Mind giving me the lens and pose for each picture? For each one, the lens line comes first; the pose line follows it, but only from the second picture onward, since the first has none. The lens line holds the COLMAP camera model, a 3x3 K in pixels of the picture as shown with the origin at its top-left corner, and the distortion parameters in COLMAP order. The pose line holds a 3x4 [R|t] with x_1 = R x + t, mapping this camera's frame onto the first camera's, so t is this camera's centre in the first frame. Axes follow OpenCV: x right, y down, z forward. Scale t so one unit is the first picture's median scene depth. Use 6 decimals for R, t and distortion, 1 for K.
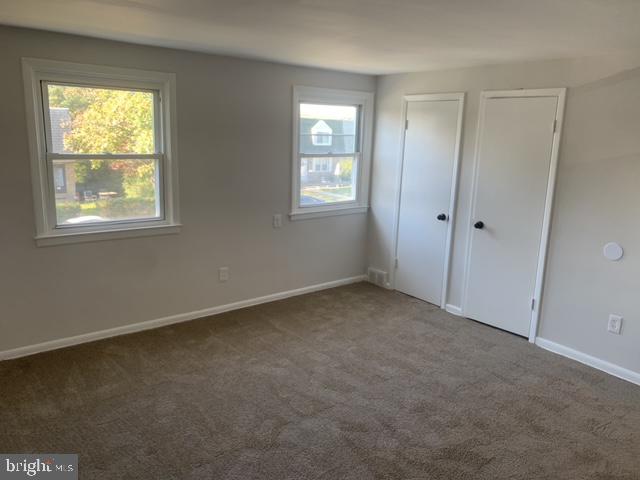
lens RADIAL K [[487.5, 0, 320.0], [0, 487.5, 240.0], [0, 0, 1]] dist [0.003402, -0.001824]
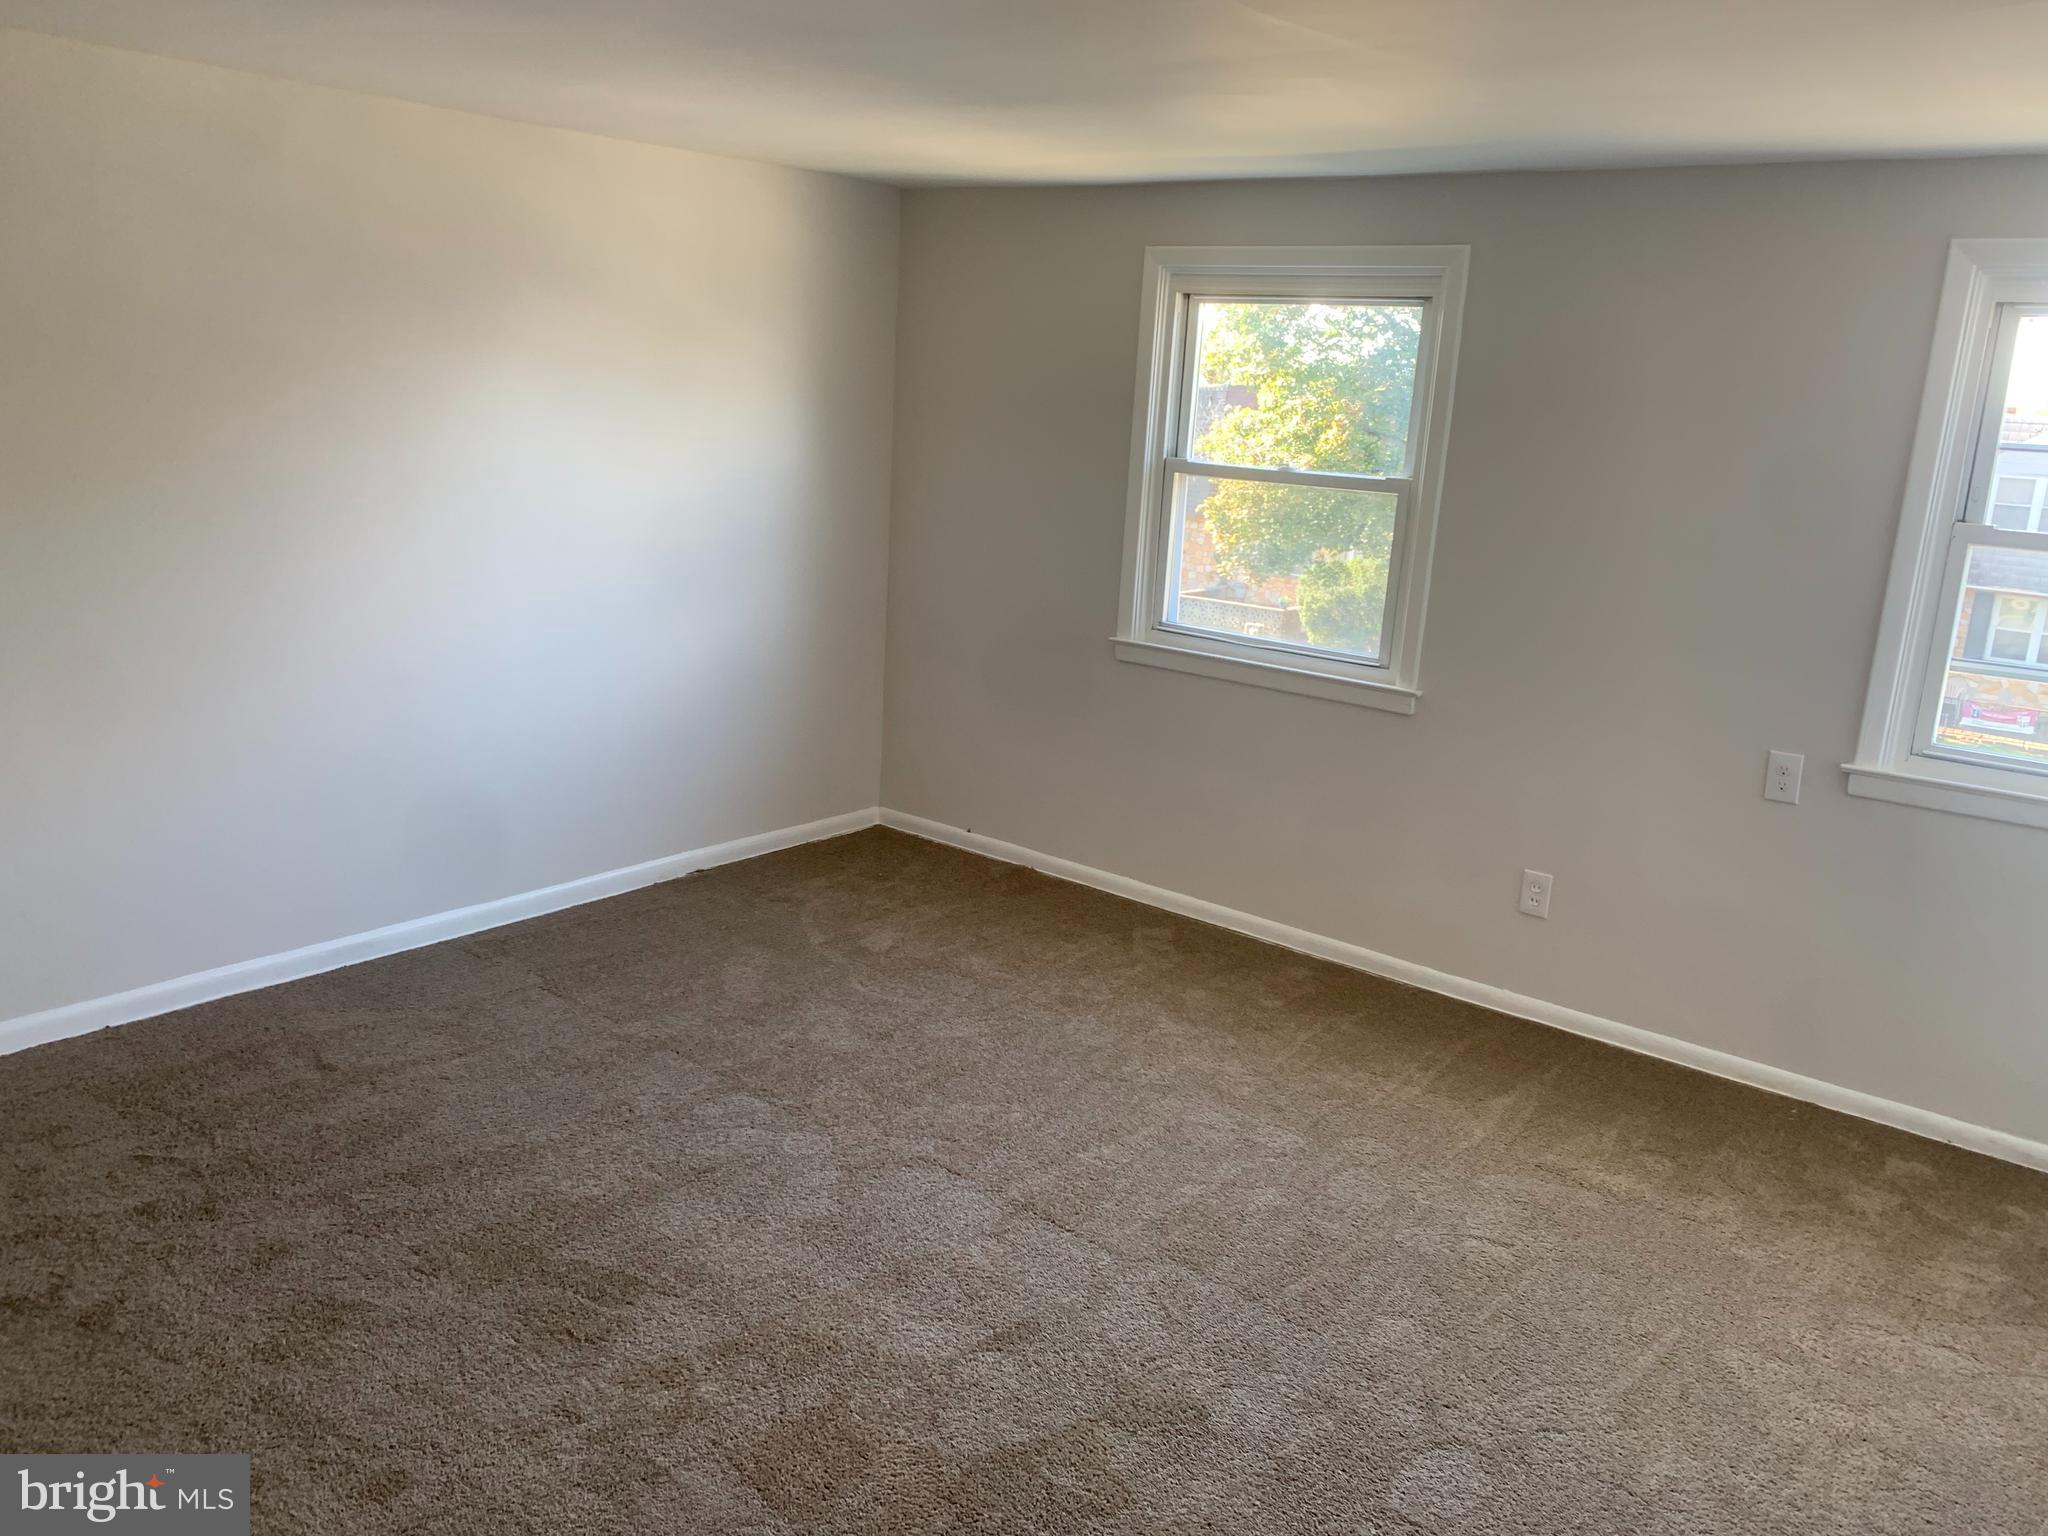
lens RADIAL K [[1560.0, 0, 1024.0], [0, 1560.0, 768.0], [0, 0, 1]] dist [0.003402, -0.001824]
pose [[0.204915, 0.219088, -0.953944, 0.702763], [-0.247192, 0.954616, 0.166144, -0.093757], [0.947051, 0.201762, 0.249772, 0.484352]]
